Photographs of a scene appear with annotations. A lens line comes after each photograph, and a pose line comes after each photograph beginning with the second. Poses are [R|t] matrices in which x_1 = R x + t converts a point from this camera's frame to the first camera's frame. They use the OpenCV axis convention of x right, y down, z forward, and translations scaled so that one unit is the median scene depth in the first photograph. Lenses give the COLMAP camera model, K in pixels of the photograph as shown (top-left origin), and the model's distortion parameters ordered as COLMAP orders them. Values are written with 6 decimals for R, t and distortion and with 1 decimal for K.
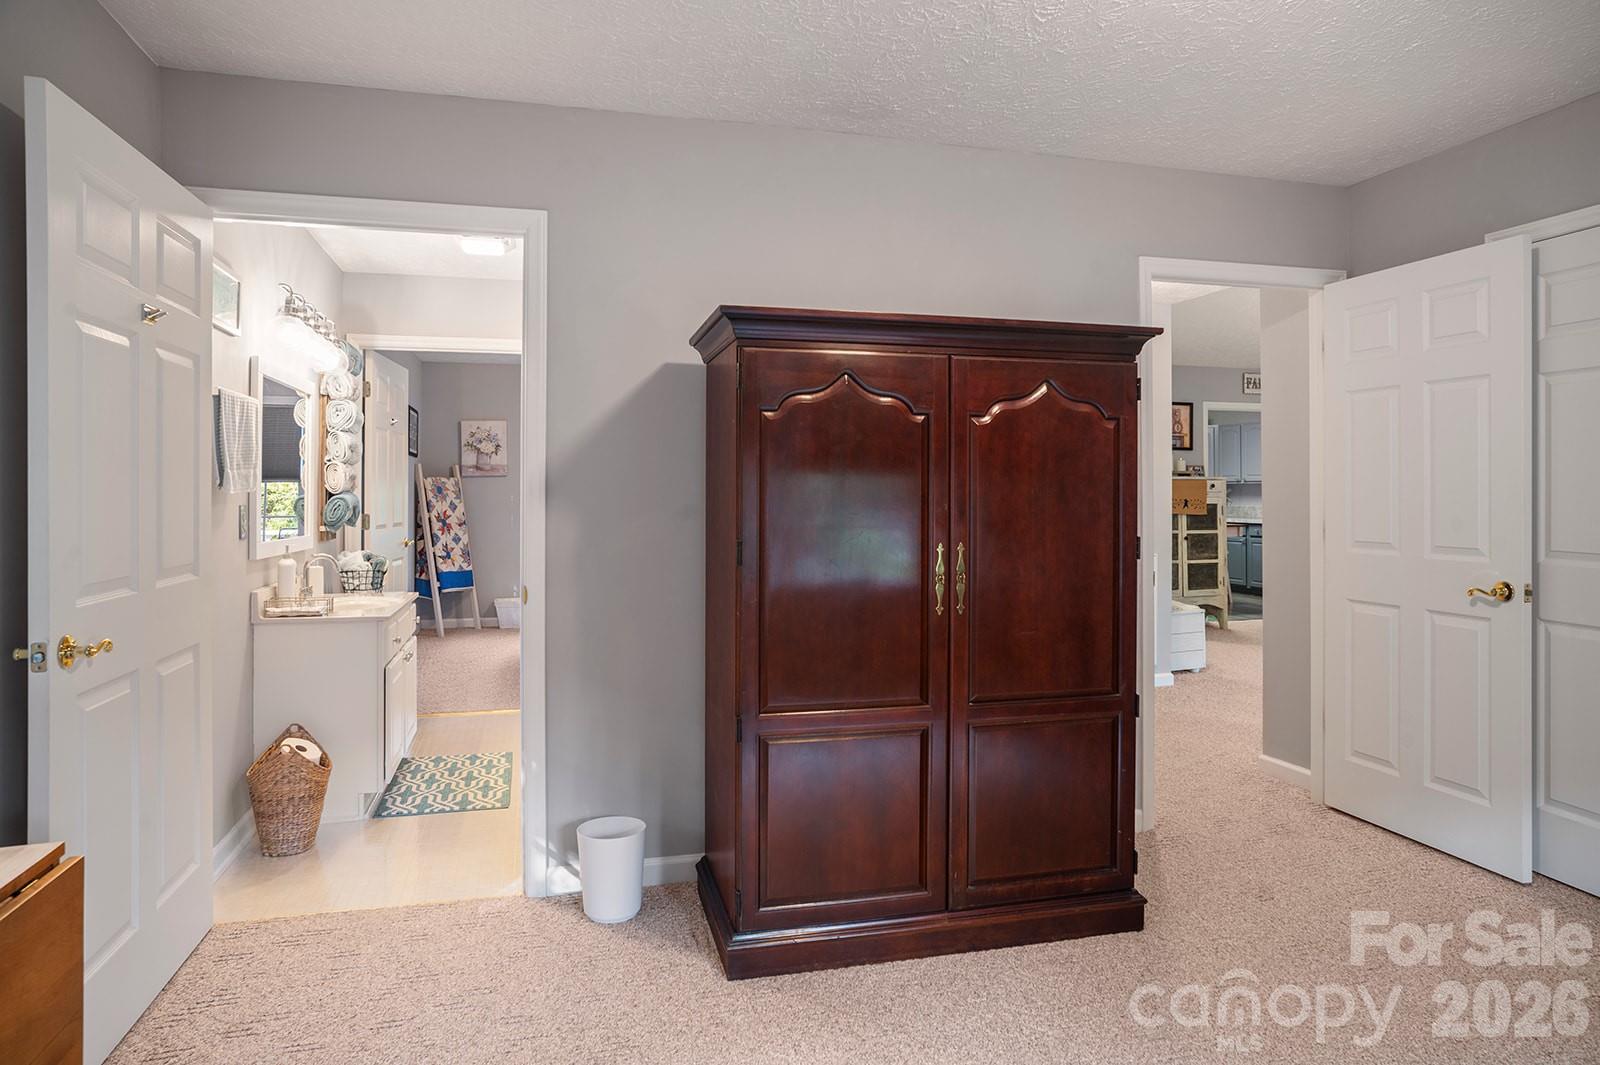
lens RADIAL K [[996.2, 0, 803.1], [0, 996.2, 486.3], [0, 0, 1]] dist [-0.039671, 0.000812]
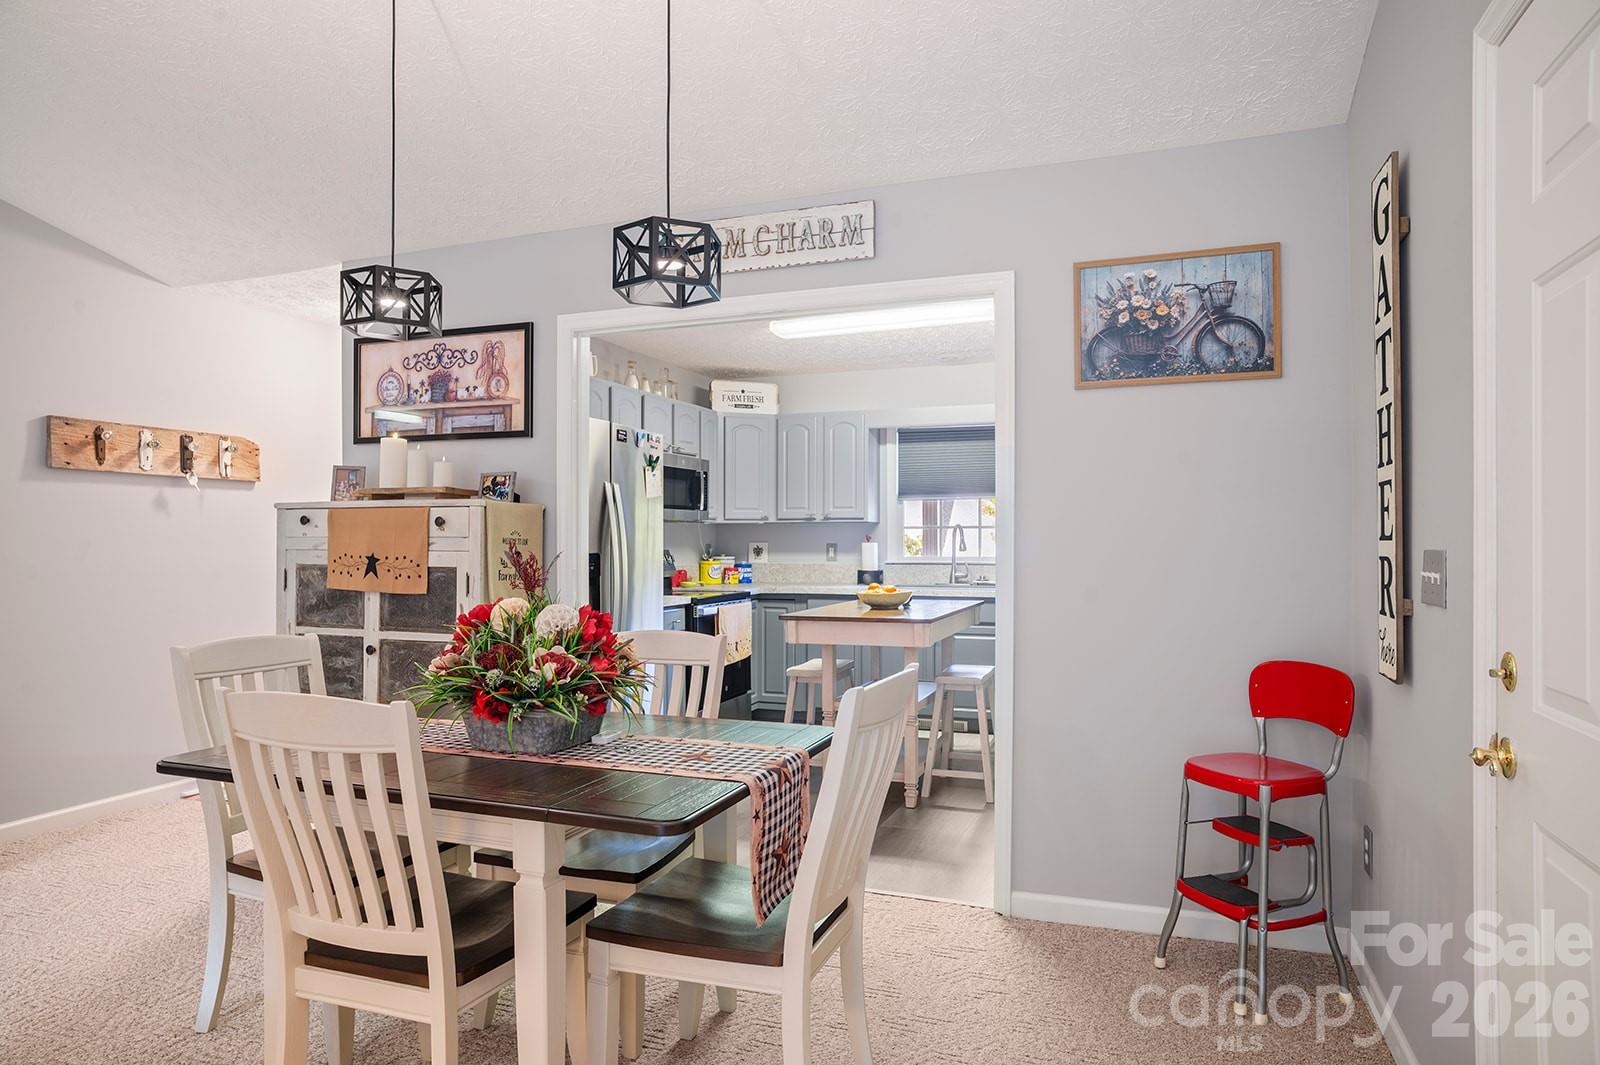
lens RADIAL K [[945.9, 0, 807.3], [0, 945.9, 548.8], [0, 0, 1]] dist [-0.052712, 0.001352]
pose [[0.812904, 0.005831, -0.582368, 0.764925], [0.003729, 0.999877, 0.015216, 0.005184], [0.582386, -0.014541, 0.812783, 0.797402]]
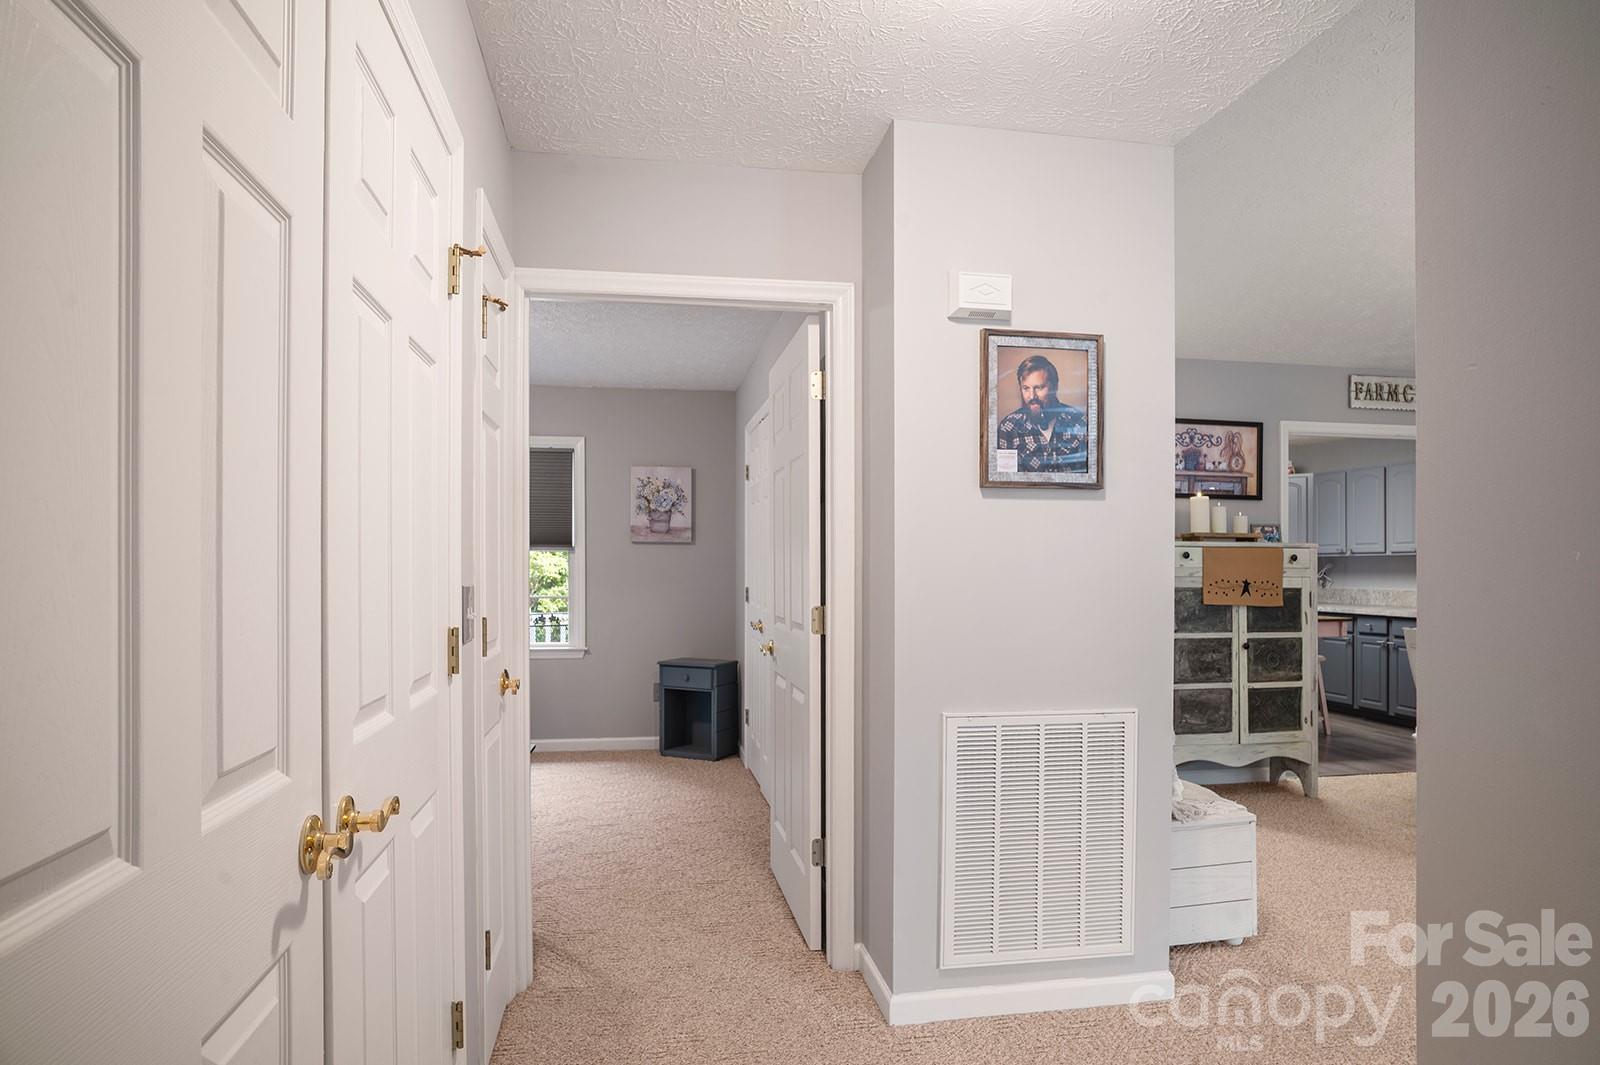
lens RADIAL K [[973.7, 0, 803.7], [0, 973.7, 567.2], [0, 0, 1]] dist [-0.059222, 0.042217]
pose [[0.994976, 0.003657, -0.100047, 0.182602], [-0.002951, 0.999970, 0.007203, 0.001861], [0.100070, -0.006871, 0.994957, 0.403979]]
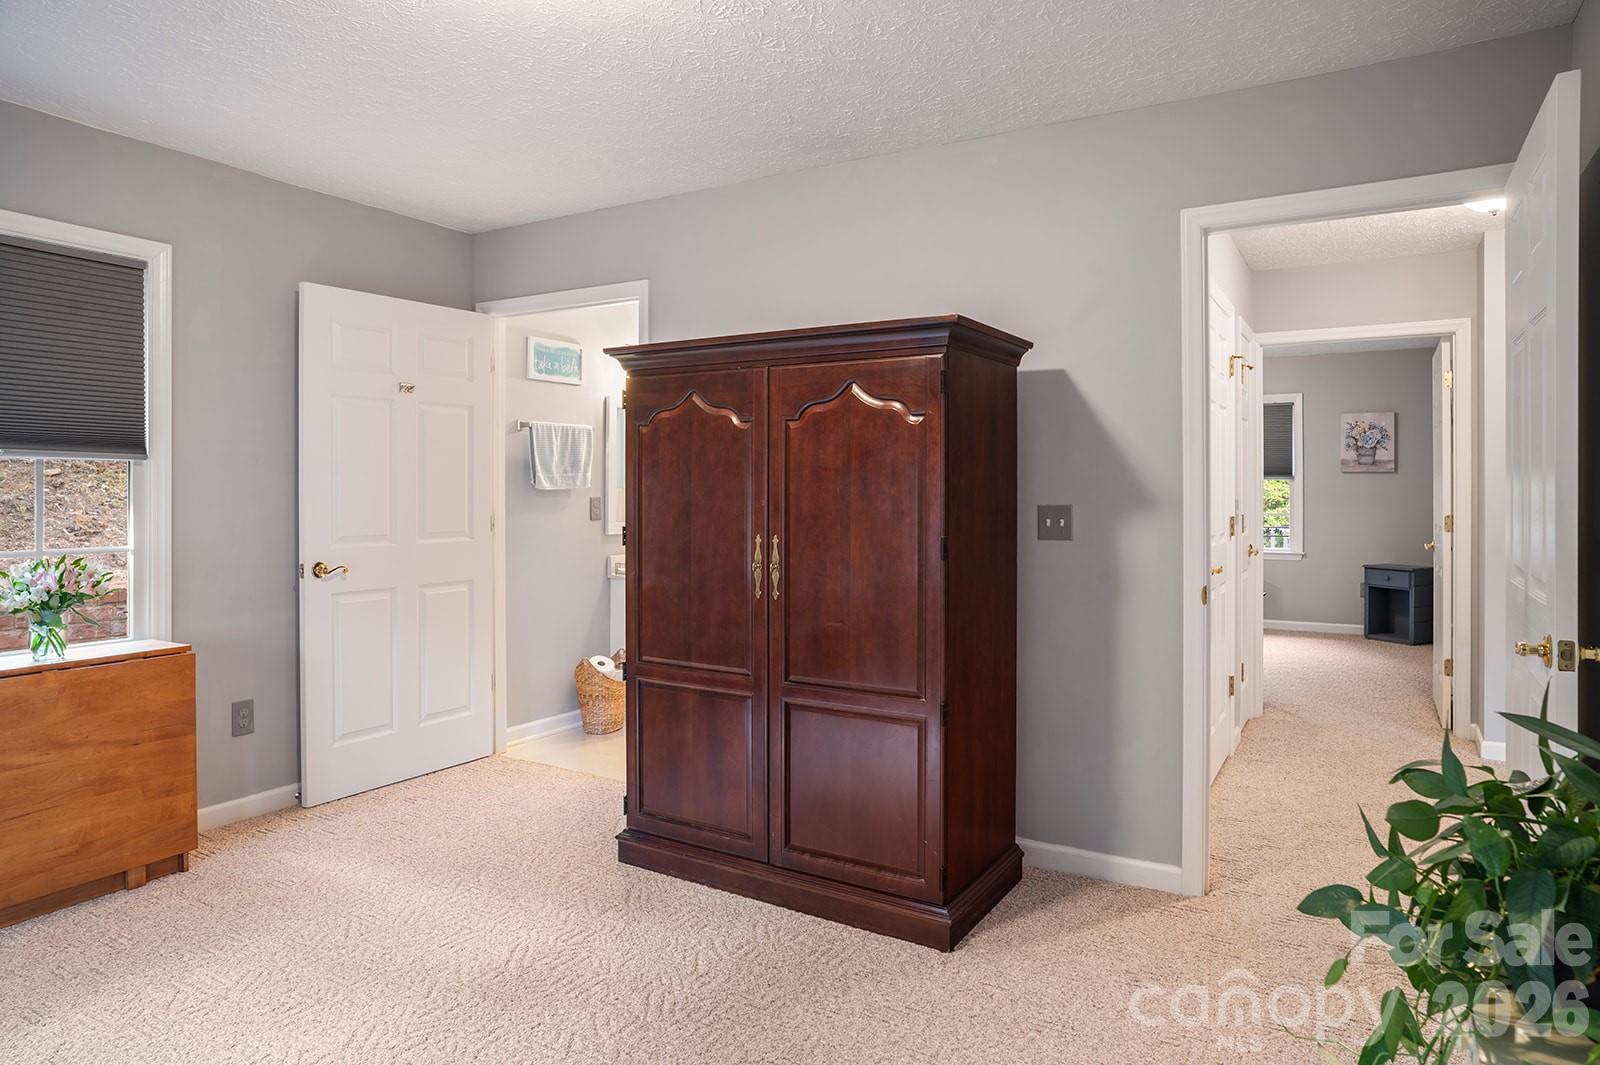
lens RADIAL K [[983.3, 0, 794.6], [0, 983.3, 487.5], [0, 0, 1]] dist [-0.044566, 0.001316]
pose [[0.686860, 0.002172, -0.726786, 0.301460], [0.000481, 0.999994, 0.003443, -0.000143], [0.726789, -0.002714, 0.686855, 0.081696]]
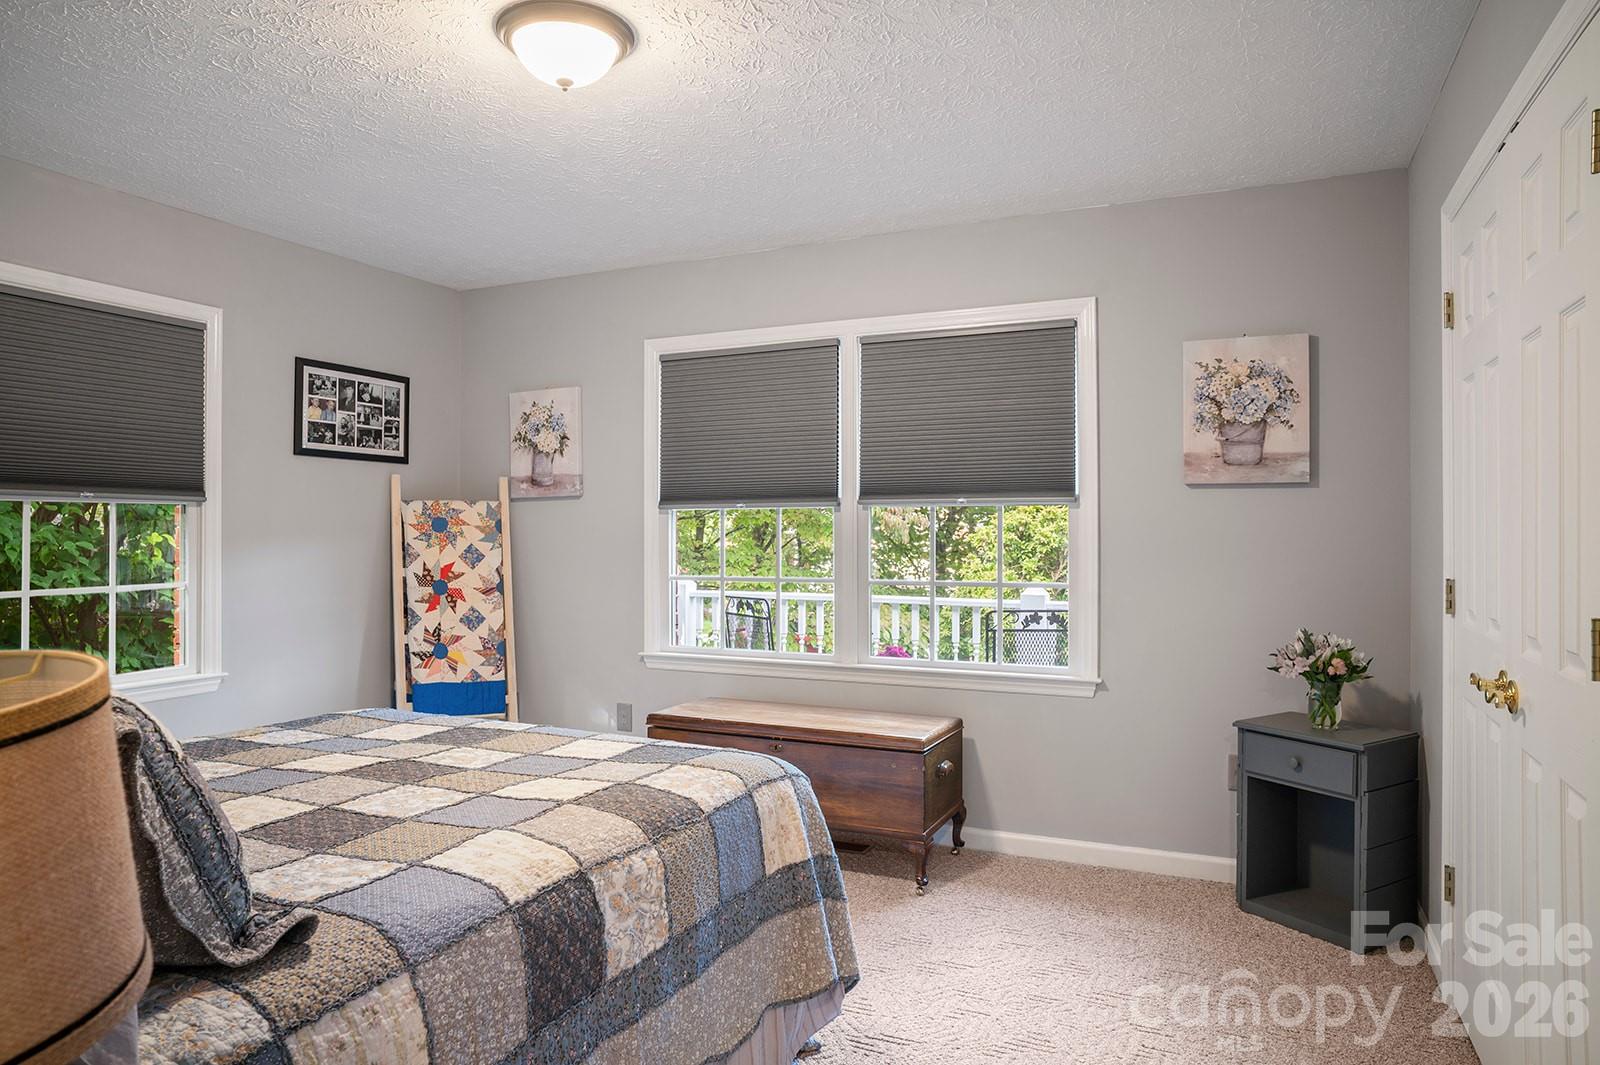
lens RADIAL K [[988.5, 0, 800.0], [0, 988.5, 532.5], [0, 0, 1]] dist [-0.056656, 0.000620]
pose [[0.764658, 0.003811, -0.644425, 0.113002], [0.002558, 0.999957, 0.008949, 0.003832], [0.644432, -0.008492, 0.764615, 0.728155]]
